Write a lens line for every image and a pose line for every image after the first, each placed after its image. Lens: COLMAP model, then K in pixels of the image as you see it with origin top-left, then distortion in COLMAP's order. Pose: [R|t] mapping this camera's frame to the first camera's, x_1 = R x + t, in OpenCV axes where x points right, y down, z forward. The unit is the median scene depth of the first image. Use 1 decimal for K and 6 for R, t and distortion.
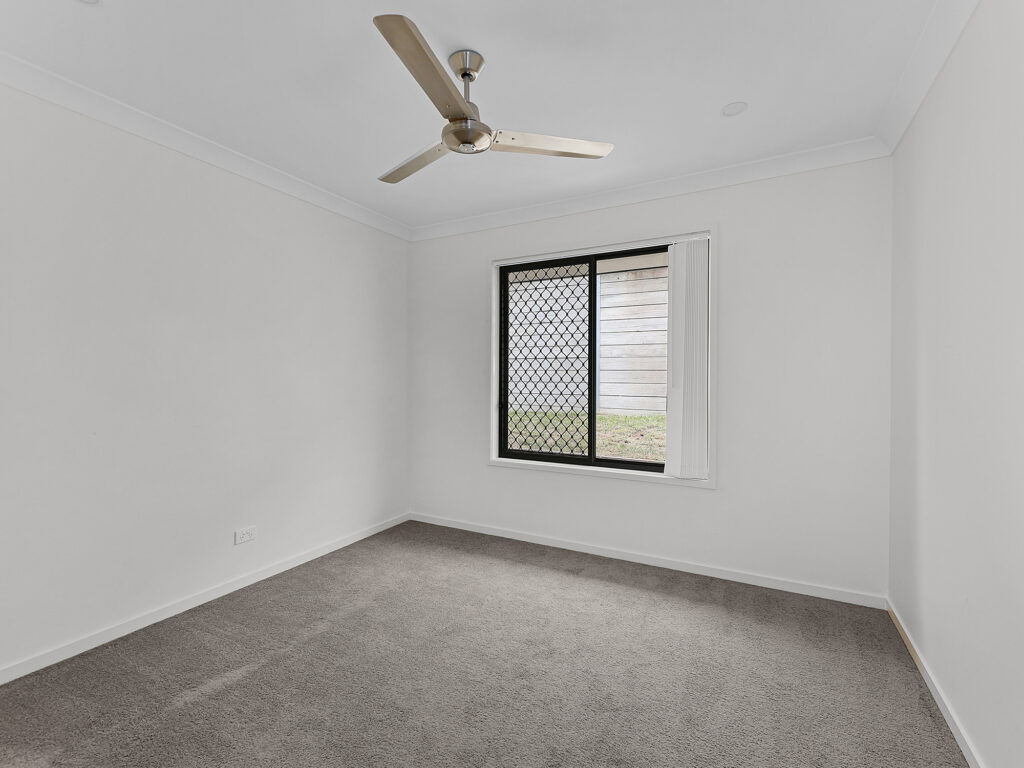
lens RADIAL K [[466.5, 0, 511.8], [0, 466.5, 381.9], [0, 0, 1]] dist [0.003538, 0.000315]
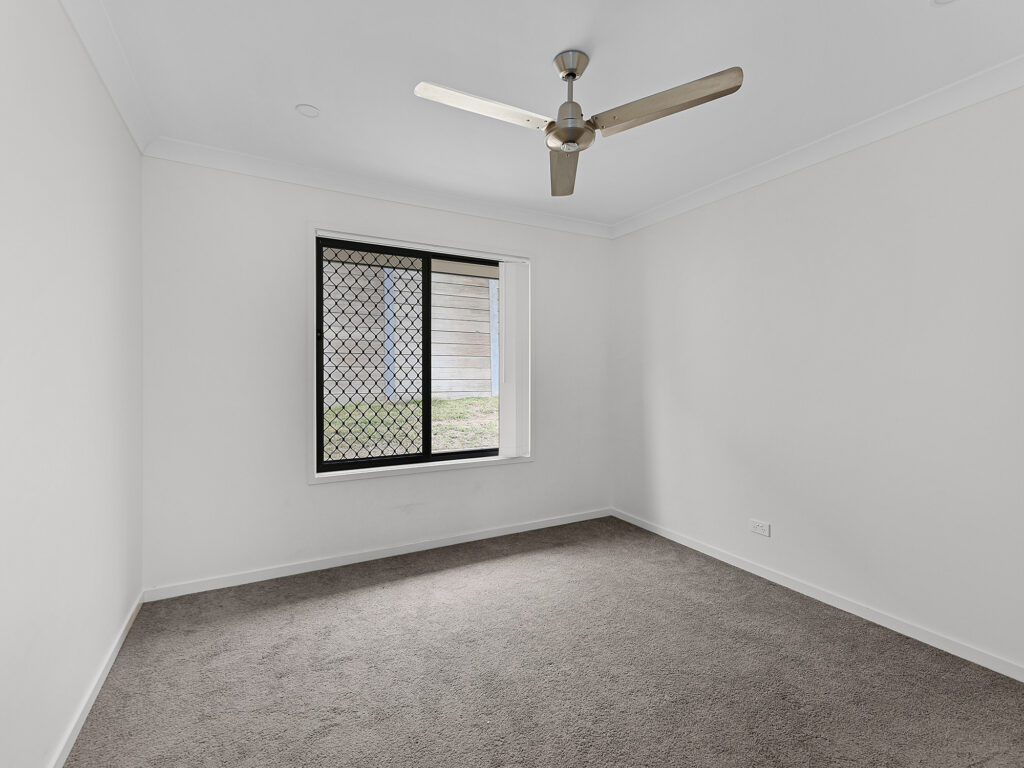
lens RADIAL K [[466.5, 0, 507.9], [0, 466.5, 382.2], [0, 0, 1]] dist [0.003538, 0.000315]
pose [[0.540444, -0.013901, 0.841265, -0.574292], [0.011465, 0.999892, 0.009157, 0.000873], [-0.841302, 0.004697, 0.540545, 0.309025]]
